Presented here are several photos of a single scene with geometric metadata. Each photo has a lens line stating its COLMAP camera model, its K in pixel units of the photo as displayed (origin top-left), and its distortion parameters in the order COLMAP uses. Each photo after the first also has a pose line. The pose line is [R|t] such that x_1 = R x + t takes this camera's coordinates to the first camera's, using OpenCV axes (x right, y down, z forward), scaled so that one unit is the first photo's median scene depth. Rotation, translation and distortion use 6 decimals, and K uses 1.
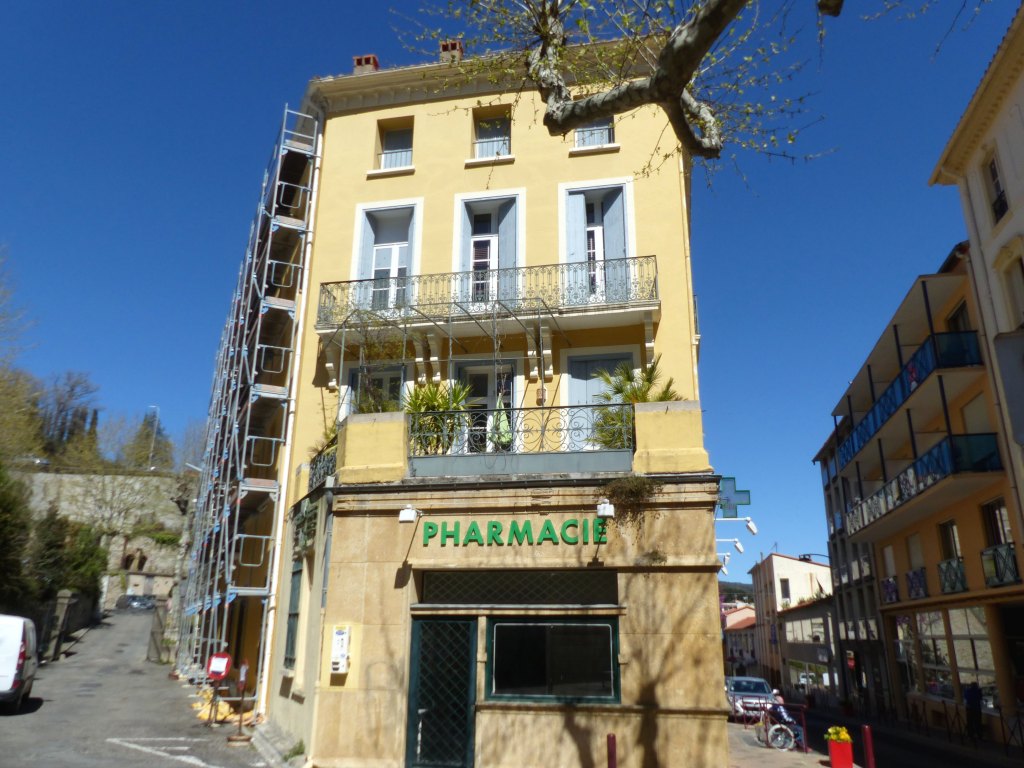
lens RADIAL K [[784.7, 0, 512.0], [0, 784.7, 384.0], [0, 0, 1]] dist [-0.003925, 0.011447]
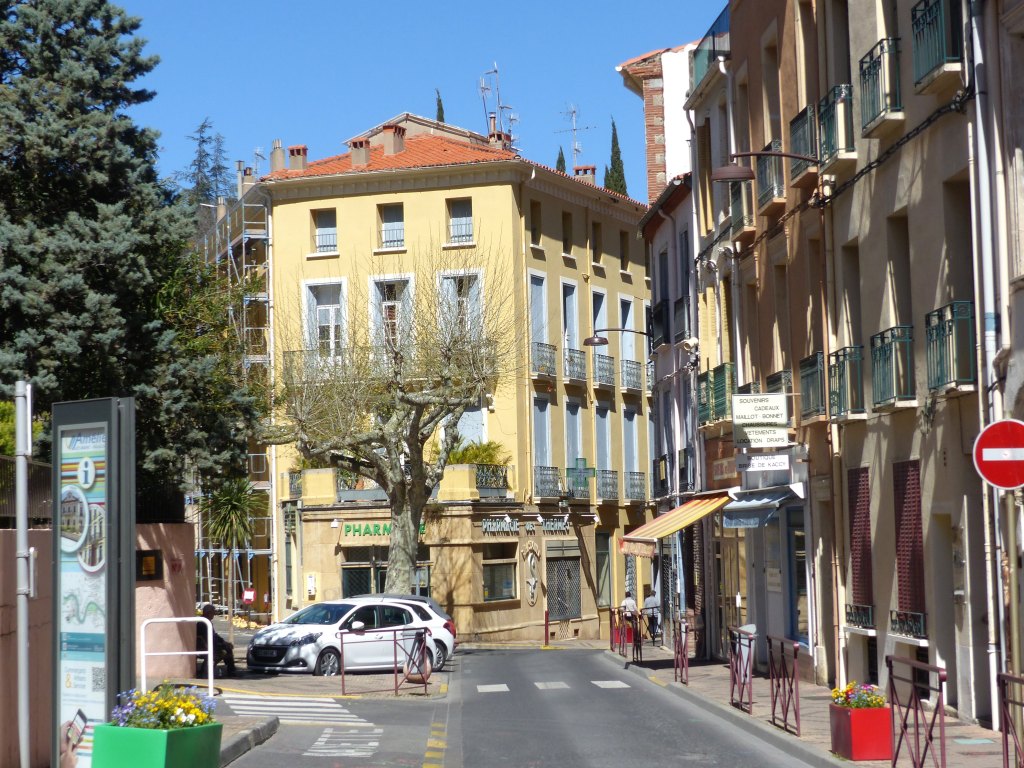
lens RADIAL K [[2273.4, 0, 512.0], [0, 2273.4, 384.0], [0, 0, 1]] dist [-0.009357, 0.014924]
pose [[0.985484, -0.047479, -0.162992, 1.074339], [0.085292, 0.968599, 0.233543, -1.260572], [0.146786, -0.244054, 0.958588, -3.745521]]
